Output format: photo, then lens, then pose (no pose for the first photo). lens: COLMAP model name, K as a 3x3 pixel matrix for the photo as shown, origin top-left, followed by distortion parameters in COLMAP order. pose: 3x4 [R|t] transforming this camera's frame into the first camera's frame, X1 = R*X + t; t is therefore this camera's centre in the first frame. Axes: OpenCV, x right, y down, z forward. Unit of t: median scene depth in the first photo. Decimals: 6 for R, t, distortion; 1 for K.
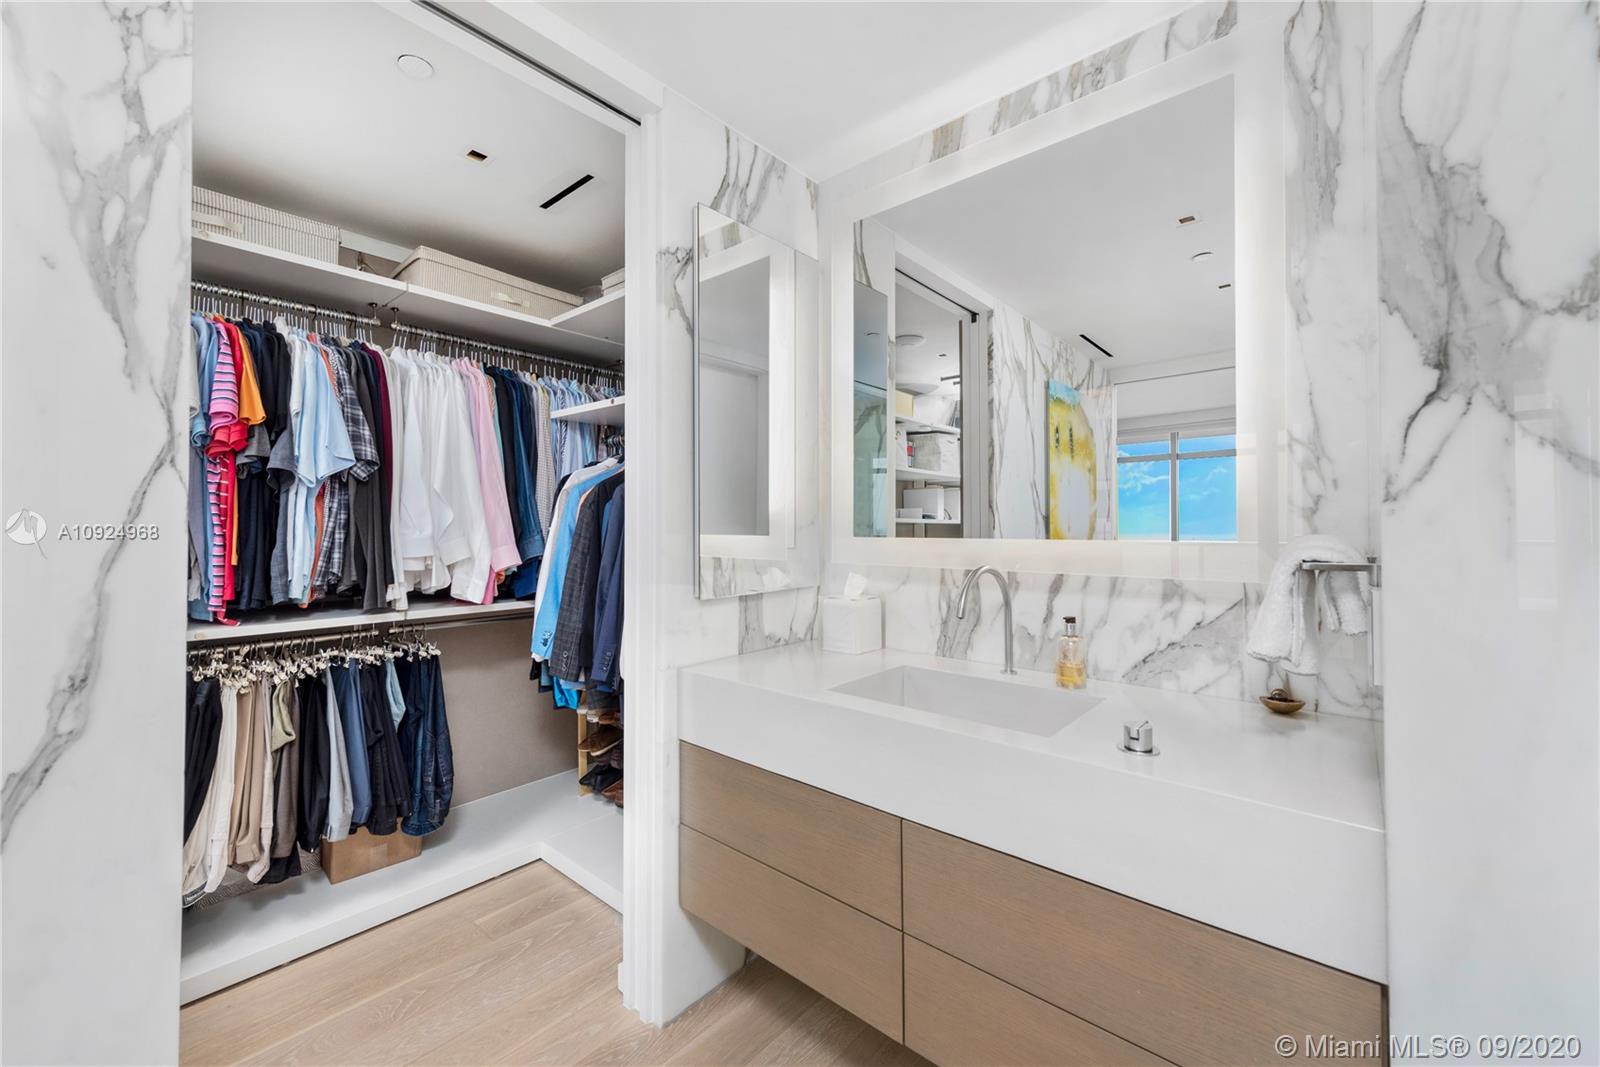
lens RADIAL K [[634.1, 0, 794.1], [0, 634.1, 526.2], [0, 0, 1]] dist [0.022267, -0.008886]
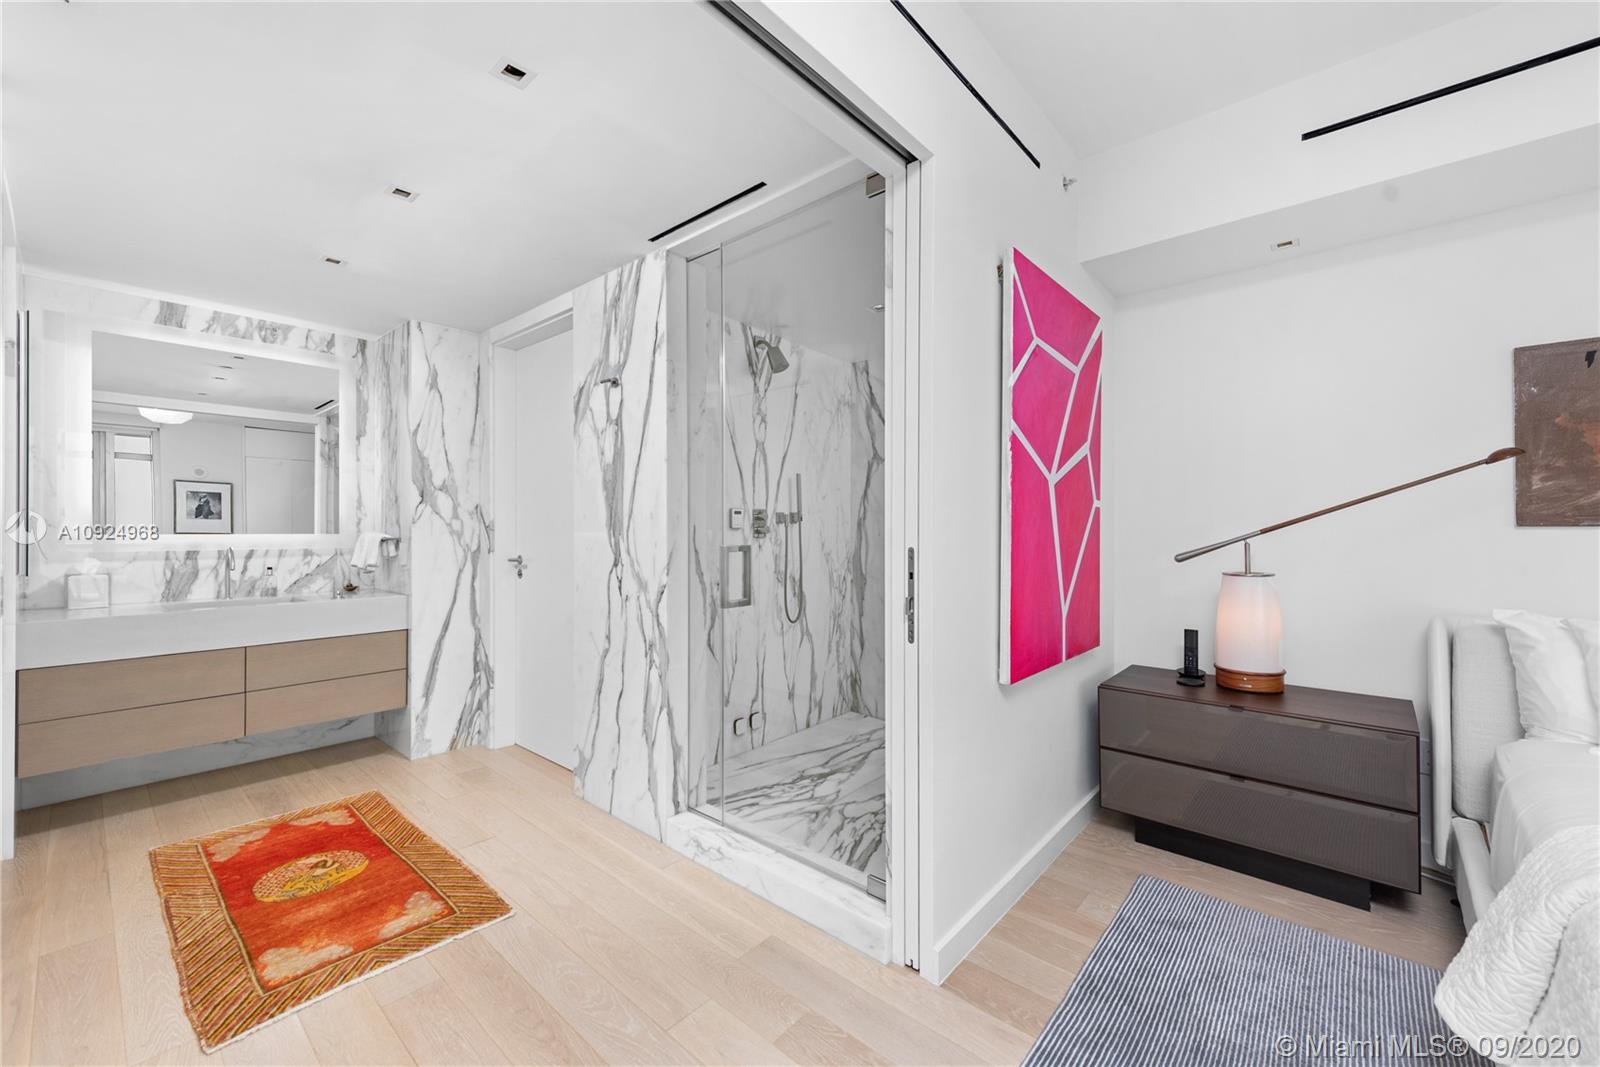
lens RADIAL K [[634.1, 0, 794.1], [0, 634.1, 526.2], [0, 0, 1]] dist [0.022267, -0.008886]
pose [[0.012341, 0.003149, 0.999919, -1.852179], [-0.004493, 0.999985, -0.003094, -0.006552], [-0.999914, -0.004454, 0.012355, -0.923833]]
